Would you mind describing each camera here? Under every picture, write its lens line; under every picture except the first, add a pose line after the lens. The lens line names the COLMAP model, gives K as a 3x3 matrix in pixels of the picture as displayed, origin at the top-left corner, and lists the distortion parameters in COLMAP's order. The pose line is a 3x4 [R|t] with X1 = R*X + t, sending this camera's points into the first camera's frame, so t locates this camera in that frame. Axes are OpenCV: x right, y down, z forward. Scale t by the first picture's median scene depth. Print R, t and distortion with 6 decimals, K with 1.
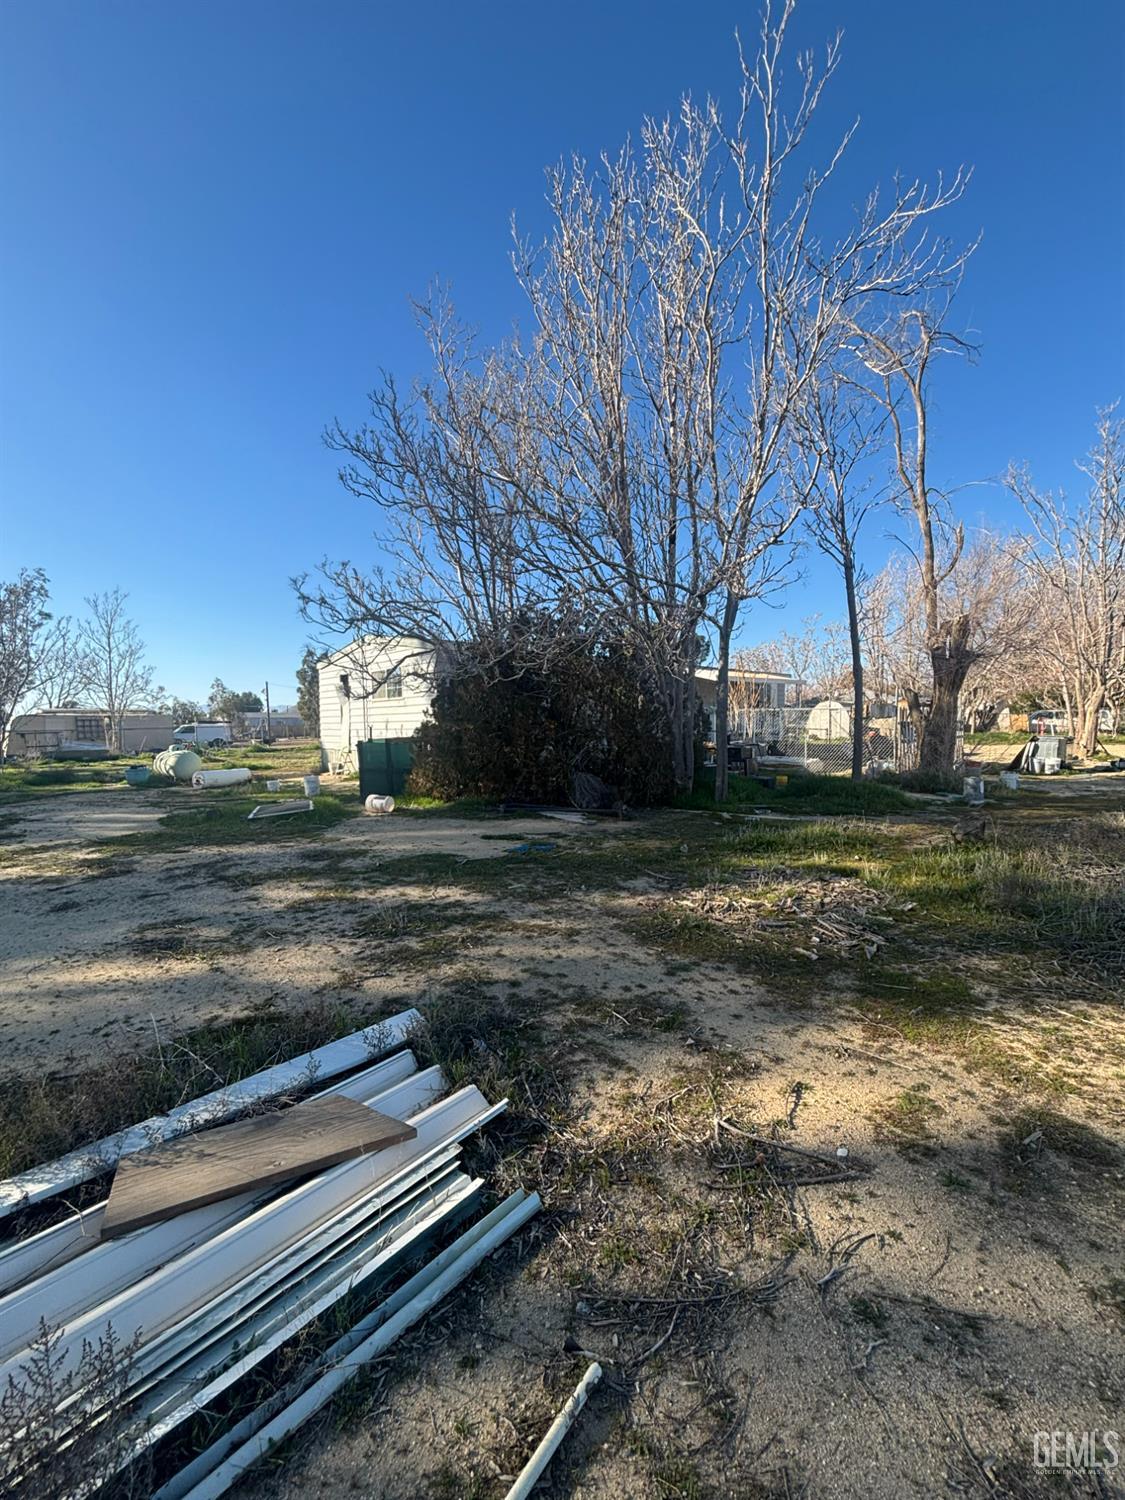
lens RADIAL K [[608.1, 0, 565.3], [0, 608.1, 748.1], [0, 0, 1]] dist [0.000893, 0.000223]
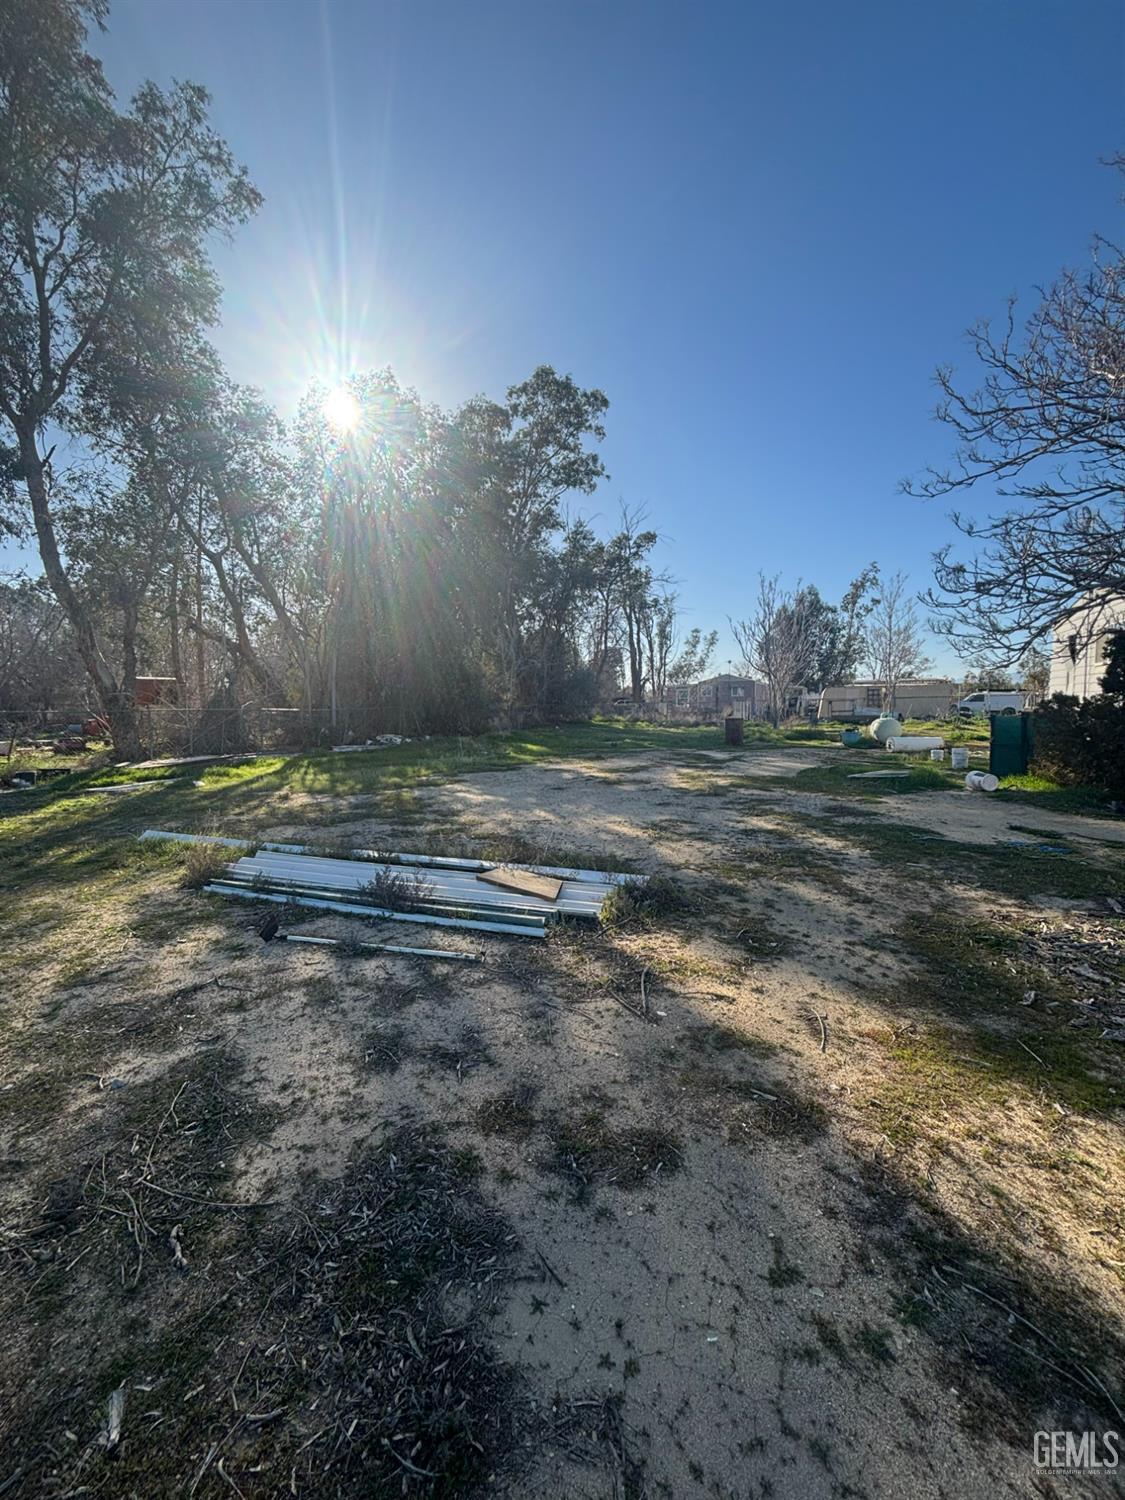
lens RADIAL K [[608.1, 0, 565.3], [0, 608.1, 748.1], [0, 0, 1]] dist [0.000893, 0.000223]
pose [[0.347544, 0.079978, -0.934247, 1.092863], [-0.029678, 0.996795, 0.074293, -0.032512], [0.937194, 0.001907, 0.348804, 0.194366]]
